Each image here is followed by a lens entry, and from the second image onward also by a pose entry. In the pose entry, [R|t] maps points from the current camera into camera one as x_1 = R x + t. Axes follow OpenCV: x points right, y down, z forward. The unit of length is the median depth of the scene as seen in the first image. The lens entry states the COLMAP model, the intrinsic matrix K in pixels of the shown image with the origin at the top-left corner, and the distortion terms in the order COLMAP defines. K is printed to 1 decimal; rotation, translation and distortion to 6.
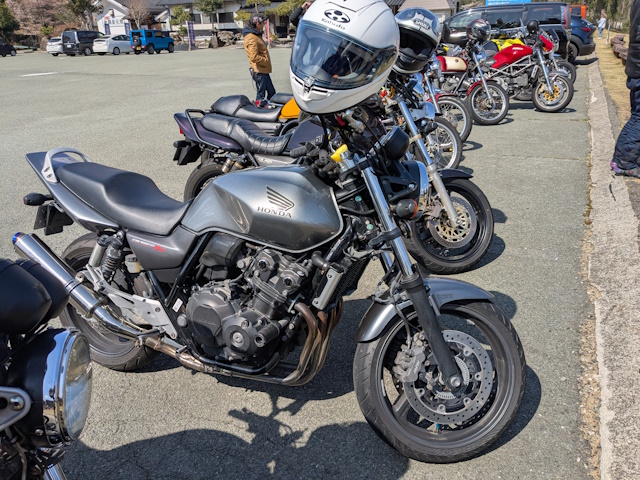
lens RADIAL K [[513.4, 0, 315.8], [0, 513.4, 238.0], [0, 0, 1]] dist [0.041685, -0.076599]
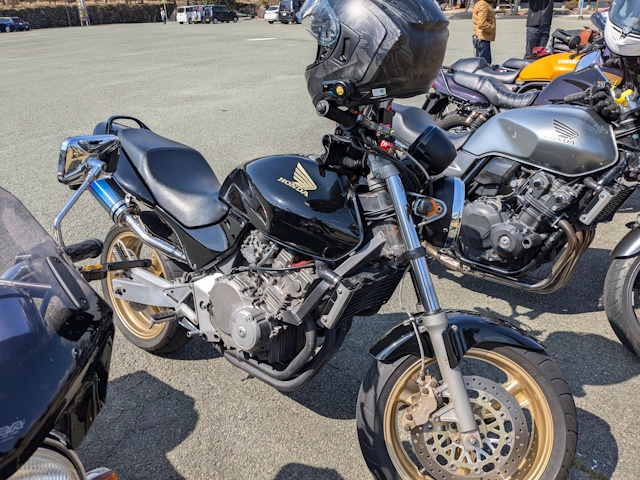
lens RADIAL K [[513.4, 0, 315.8], [0, 513.4, 238.0], [0, 0, 1]] dist [0.041685, -0.076599]
pose [[0.938187, 0.148587, -0.312613, -0.047823], [-0.133337, 0.988614, 0.069736, 0.040241], [0.319415, -0.023742, 0.947317, -0.081743]]
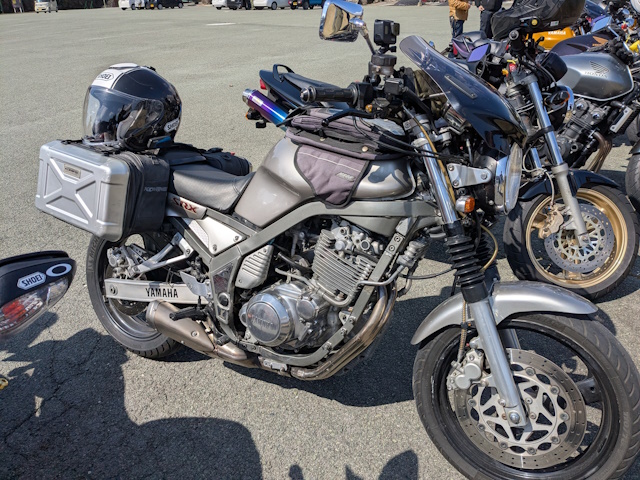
lens RADIAL K [[513.4, 0, 315.8], [0, 513.4, 238.0], [0, 0, 1]] dist [0.041685, -0.076599]
pose [[0.970576, 0.114644, -0.211754, -0.136128], [-0.100016, 0.991878, 0.078581, 0.110078], [0.219043, -0.055090, 0.974159, -0.233150]]
